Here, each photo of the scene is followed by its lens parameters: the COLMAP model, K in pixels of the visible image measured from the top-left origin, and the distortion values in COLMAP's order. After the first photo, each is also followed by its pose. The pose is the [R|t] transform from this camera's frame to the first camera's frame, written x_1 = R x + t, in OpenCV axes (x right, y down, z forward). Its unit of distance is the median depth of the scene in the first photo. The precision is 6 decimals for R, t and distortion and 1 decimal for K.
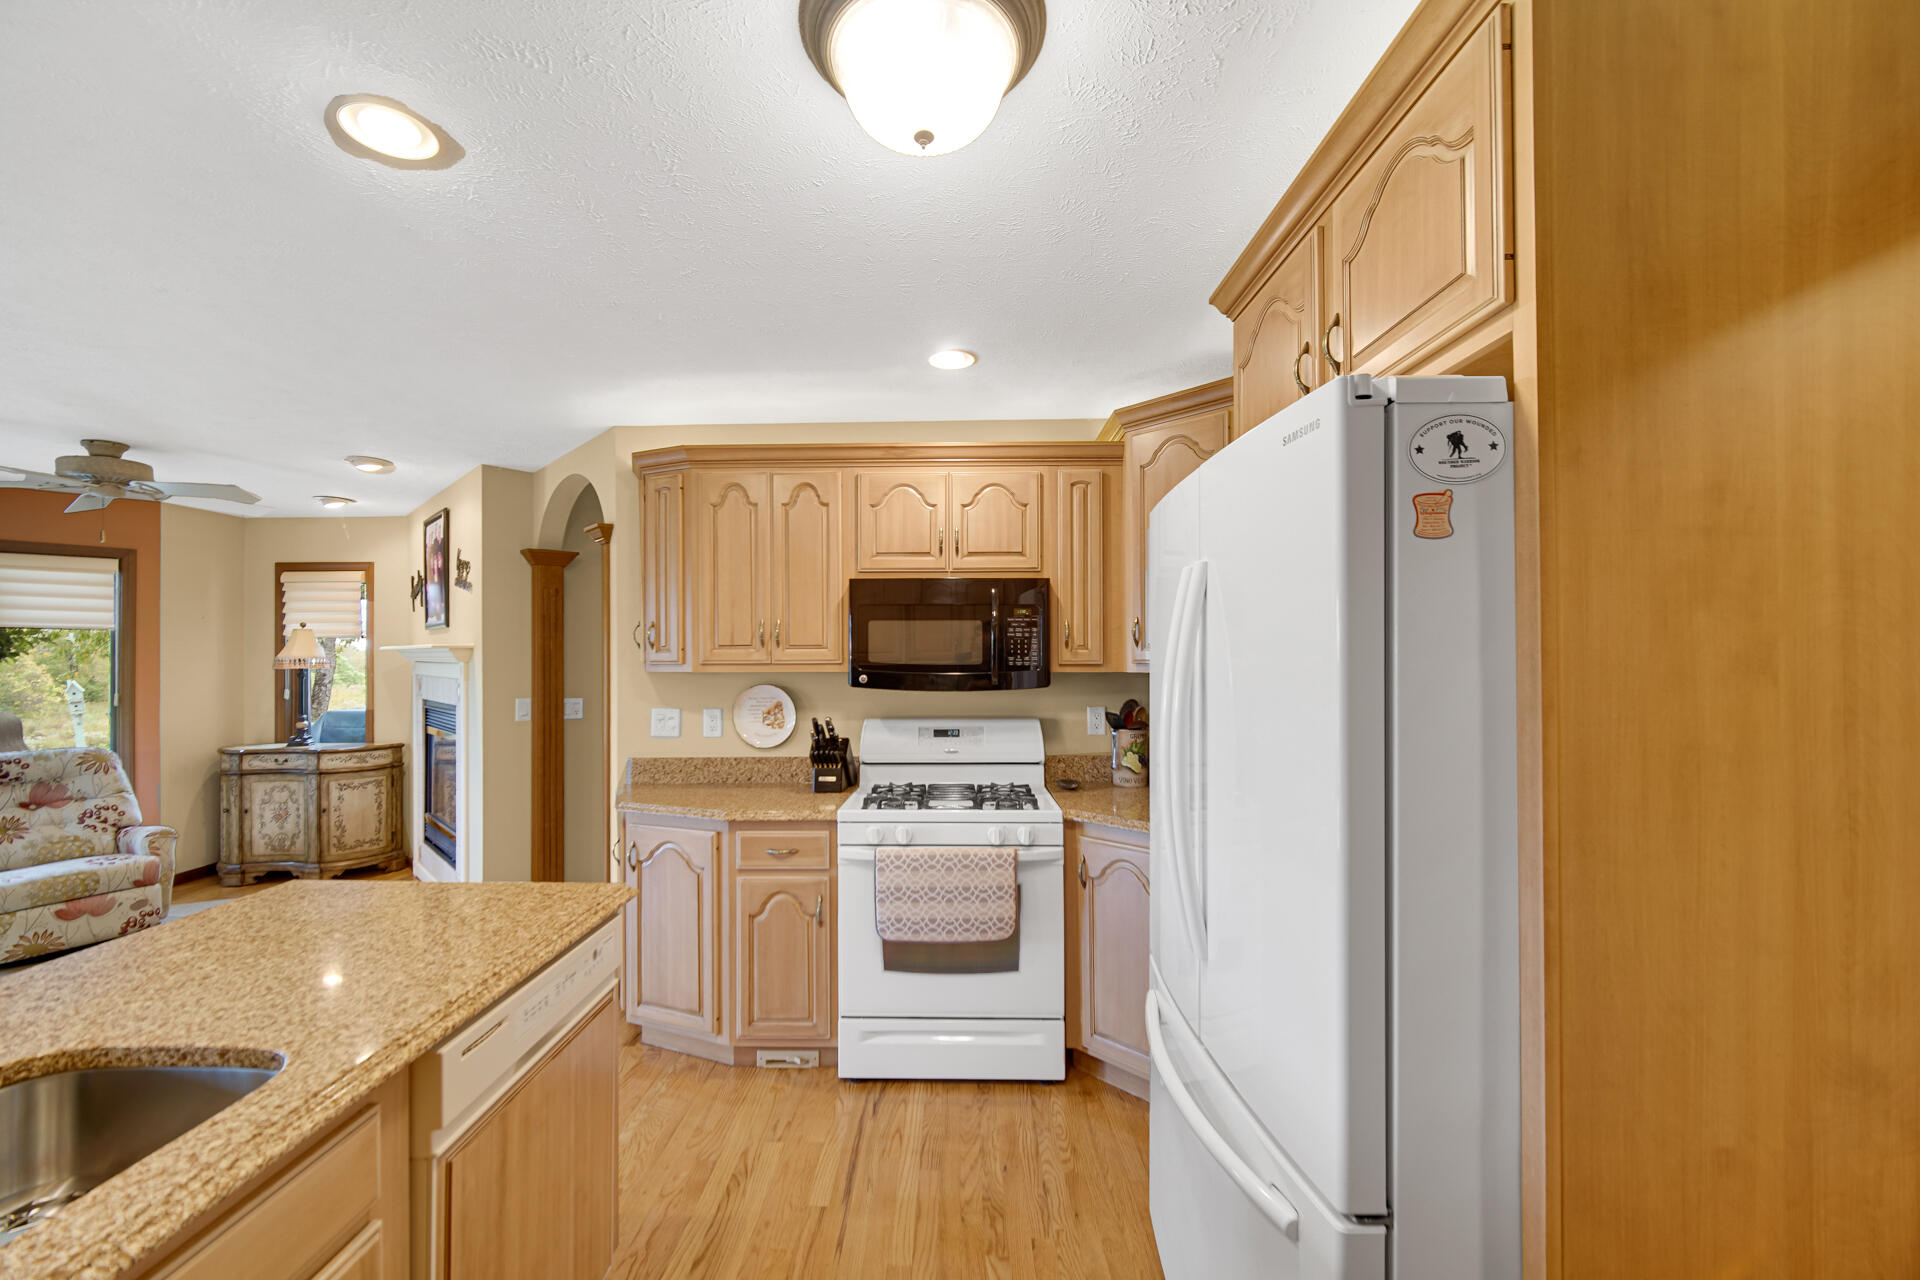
lens RADIAL K [[756.7, 0, 945.3], [0, 756.7, 654.4], [0, 0, 1]] dist [-0.007516, 0.000319]
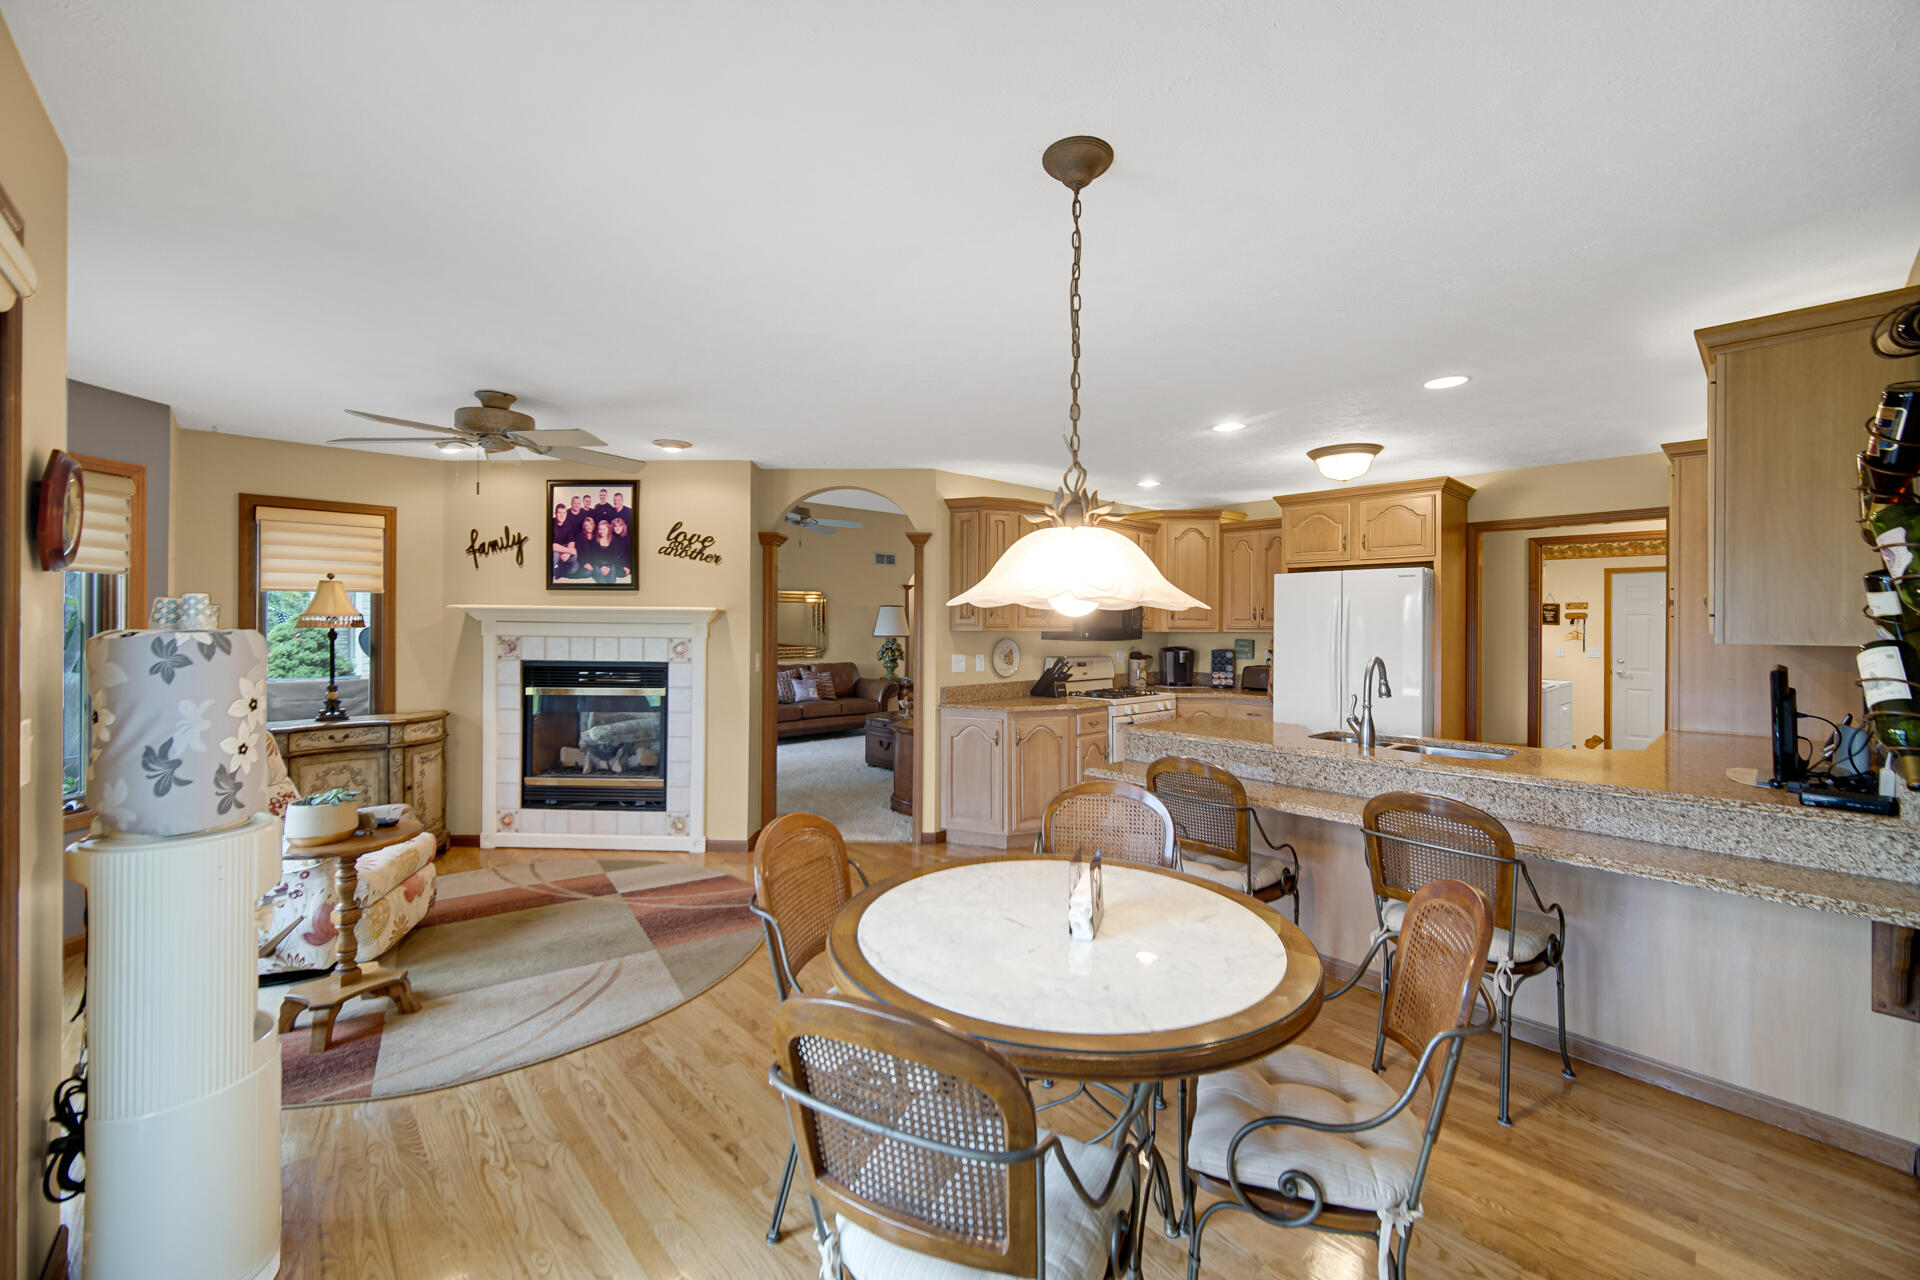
lens RADIAL K [[756.7, 0, 947.5], [0, 756.7, 625.8], [0, 0, 1]] dist [-0.007516, 0.000319]
pose [[0.734681, 0.006495, 0.678382, -1.441033], [-0.011613, 0.999928, 0.003003, 0.008507], [-0.678314, -0.010085, 0.734703, -0.126302]]
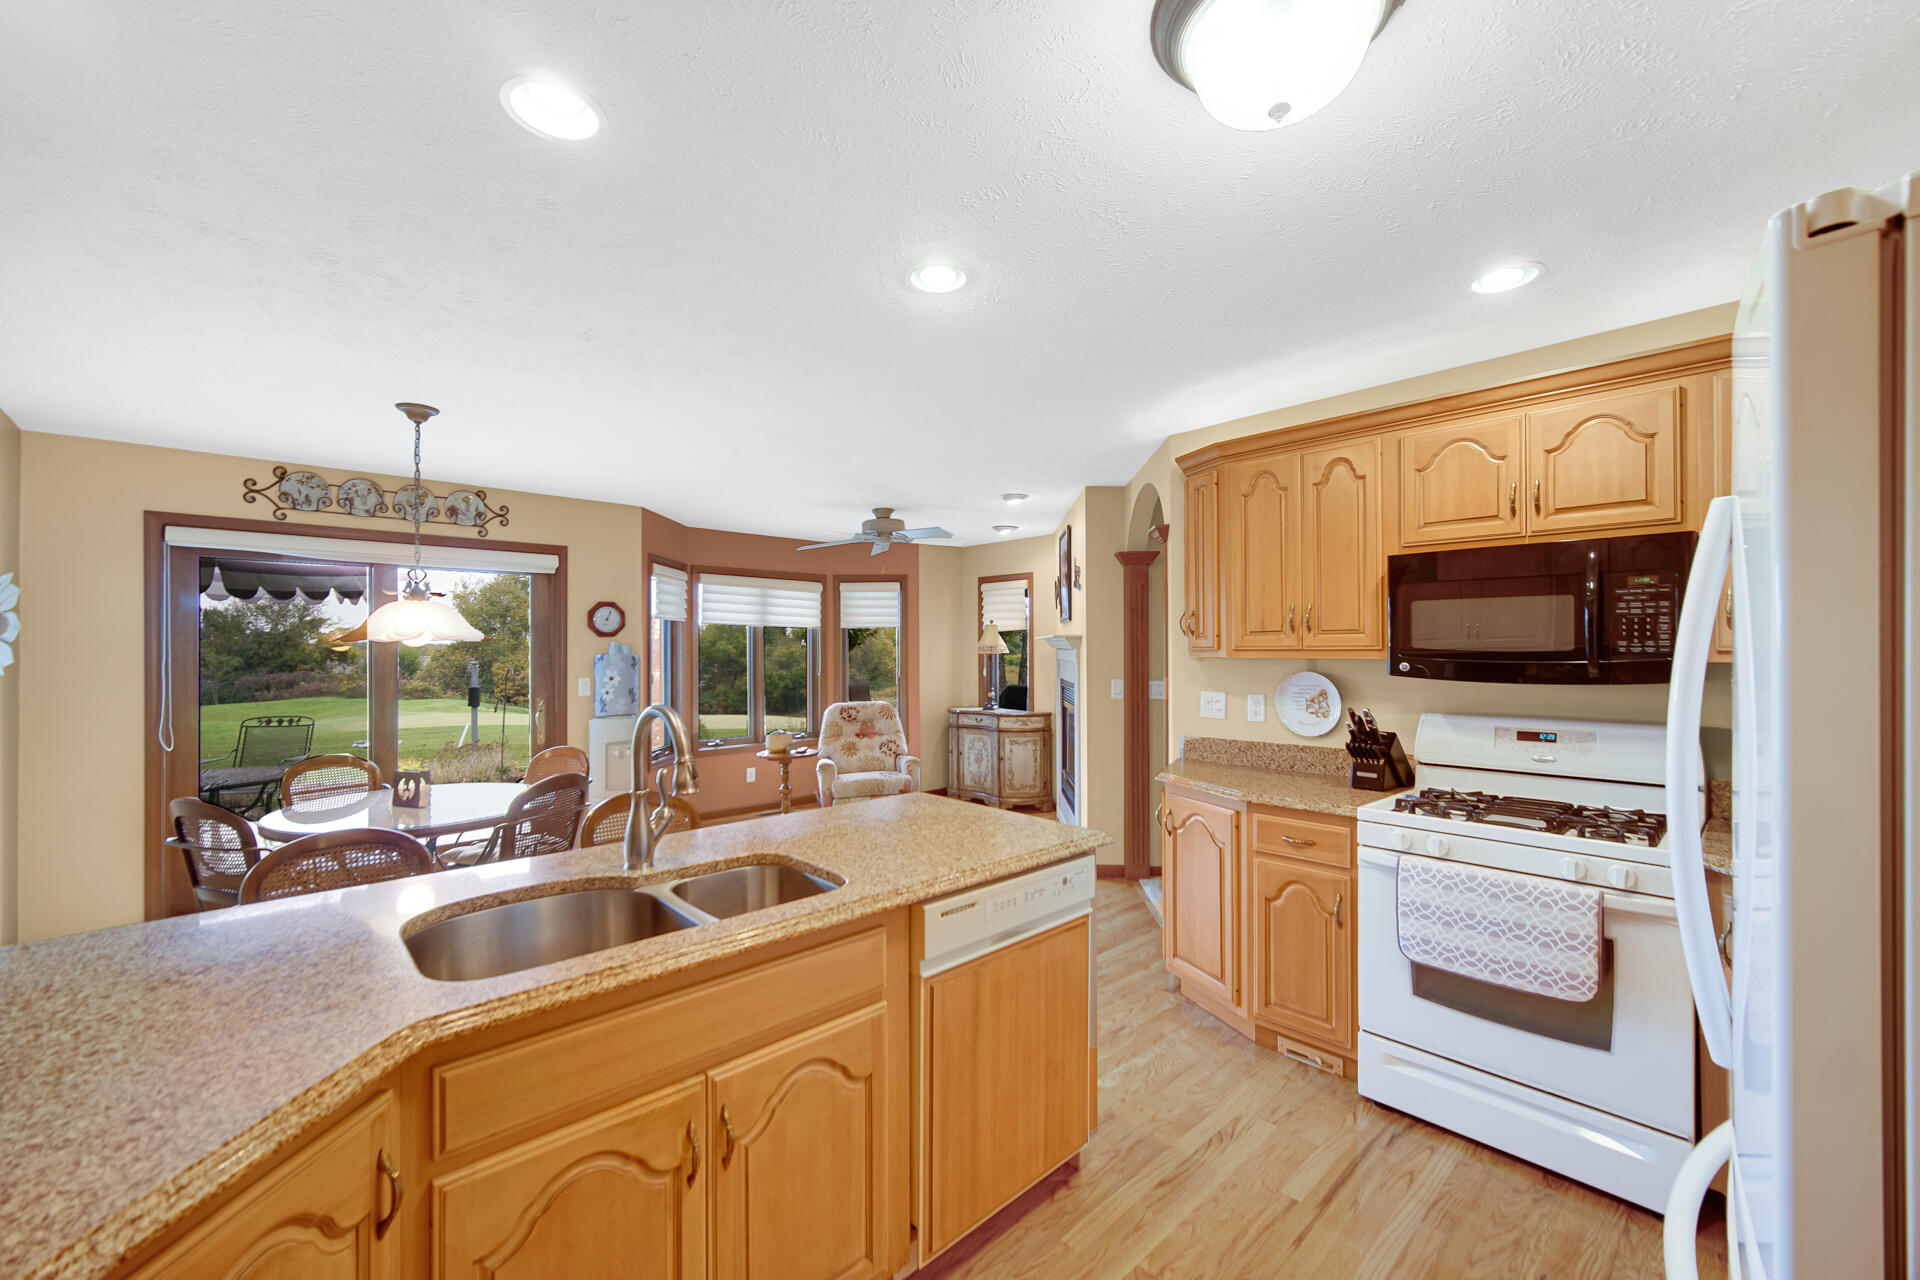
lens RADIAL K [[756.7, 0, 967.9], [0, 756.7, 648.9], [0, 0, 1]] dist [-0.007516, 0.000319]
pose [[0.702901, 0.001051, -0.711287, 0.145429], [0.004462, 0.999973, 0.005887, 0.003417], [0.711274, -0.007312, 0.702877, 0.006288]]
